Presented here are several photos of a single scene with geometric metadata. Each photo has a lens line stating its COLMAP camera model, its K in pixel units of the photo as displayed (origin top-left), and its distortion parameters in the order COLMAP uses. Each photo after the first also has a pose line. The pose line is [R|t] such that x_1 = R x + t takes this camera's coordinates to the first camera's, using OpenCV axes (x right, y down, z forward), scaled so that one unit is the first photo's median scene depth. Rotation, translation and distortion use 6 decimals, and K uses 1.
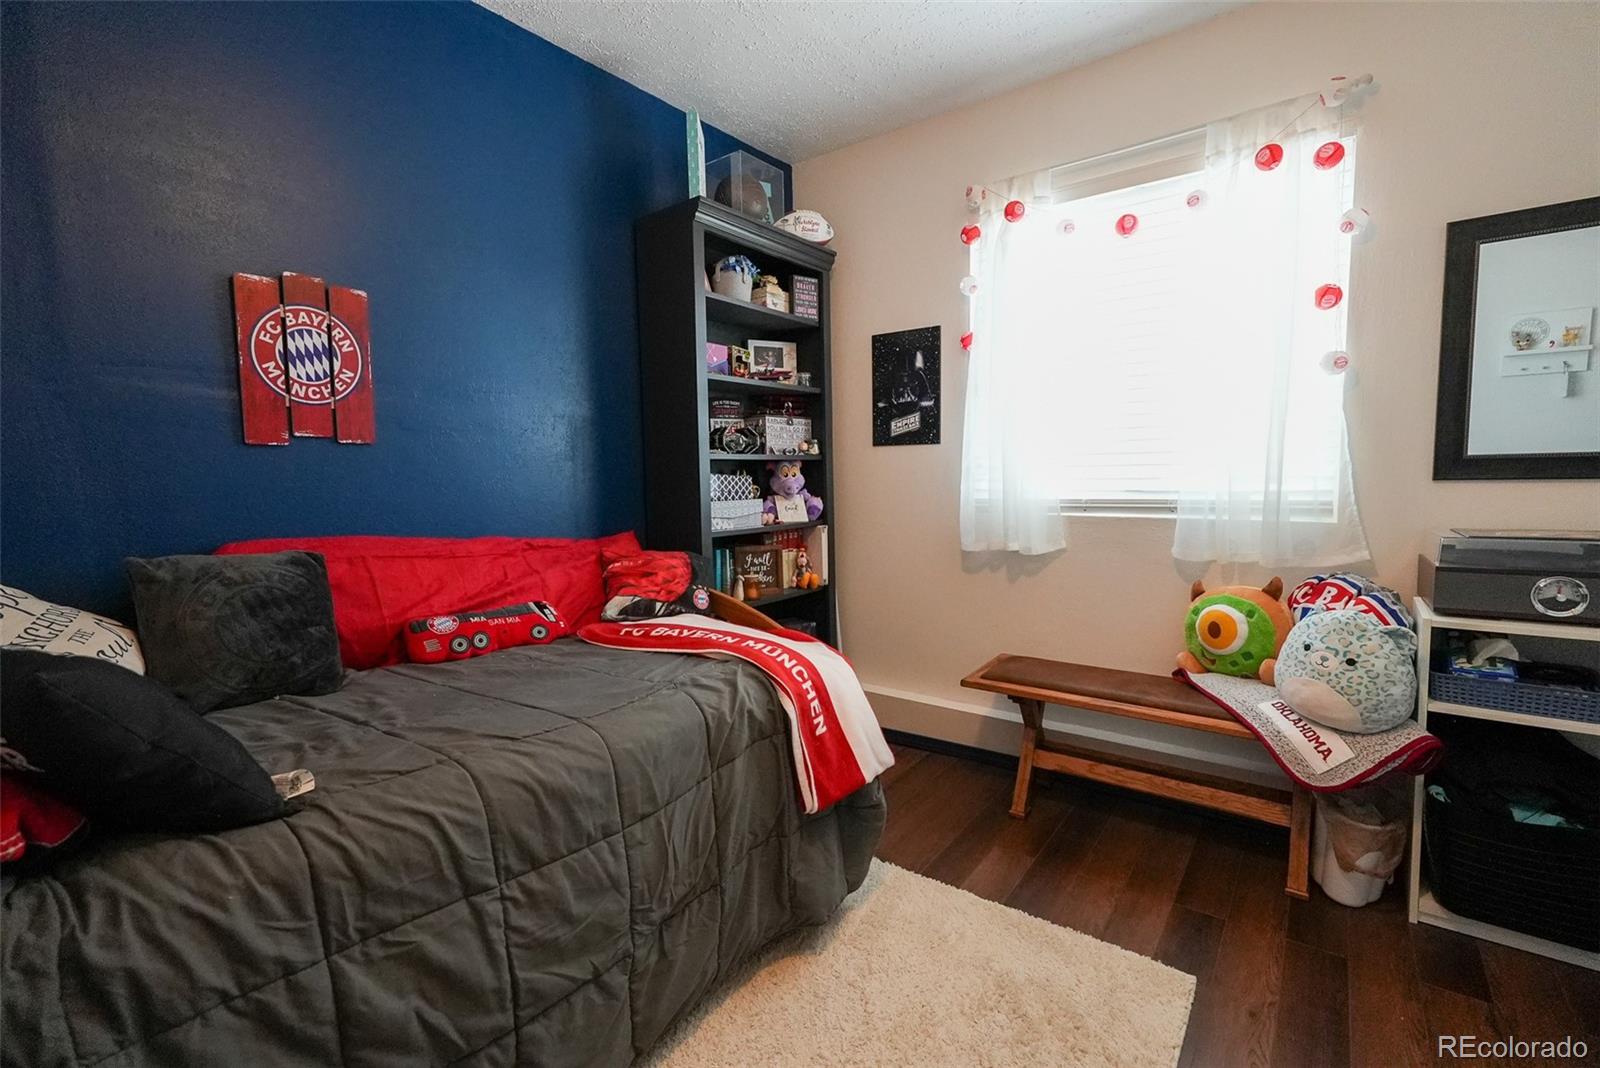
lens RADIAL K [[706.7, 0, 802.6], [0, 706.7, 533.4], [0, 0, 1]] dist [0.002561, -0.000346]
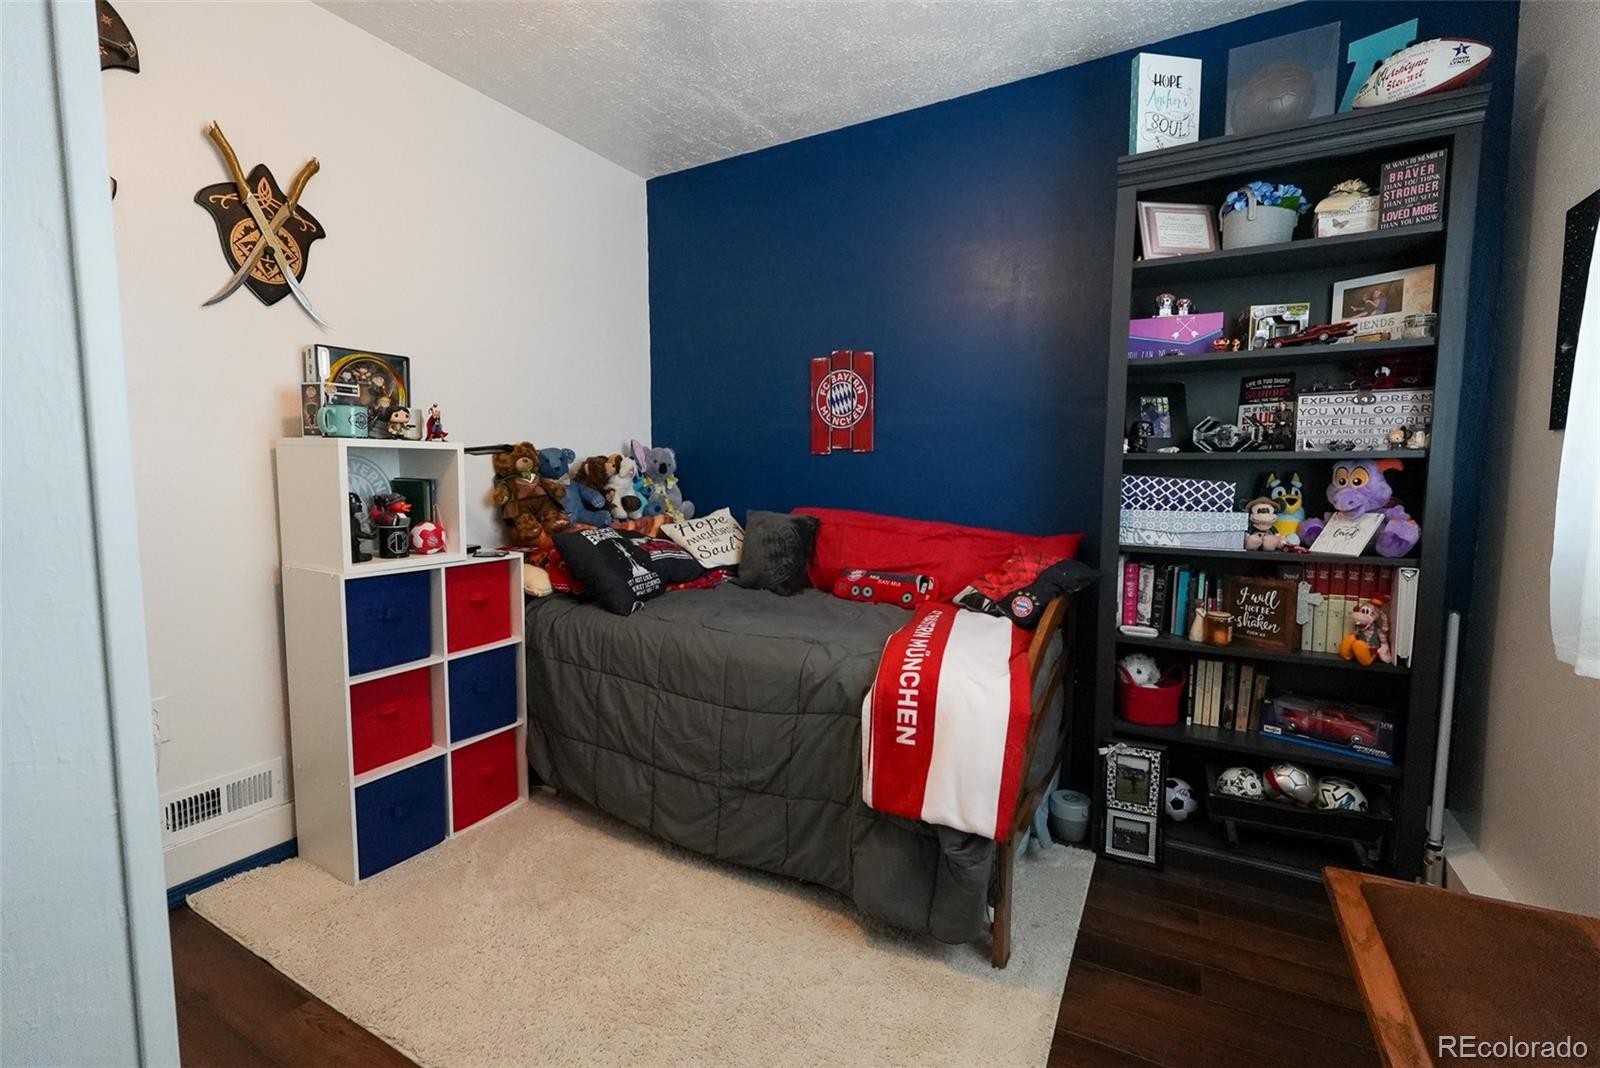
lens RADIAL K [[706.7, 0, 802.6], [0, 706.7, 535.3], [0, 0, 1]] dist [0.002561, -0.000346]
pose [[0.134974, 0.105365, -0.985231, 0.603692], [-0.090566, 0.991480, 0.093626, -0.053207], [0.986701, 0.076591, 0.143367, 0.446742]]
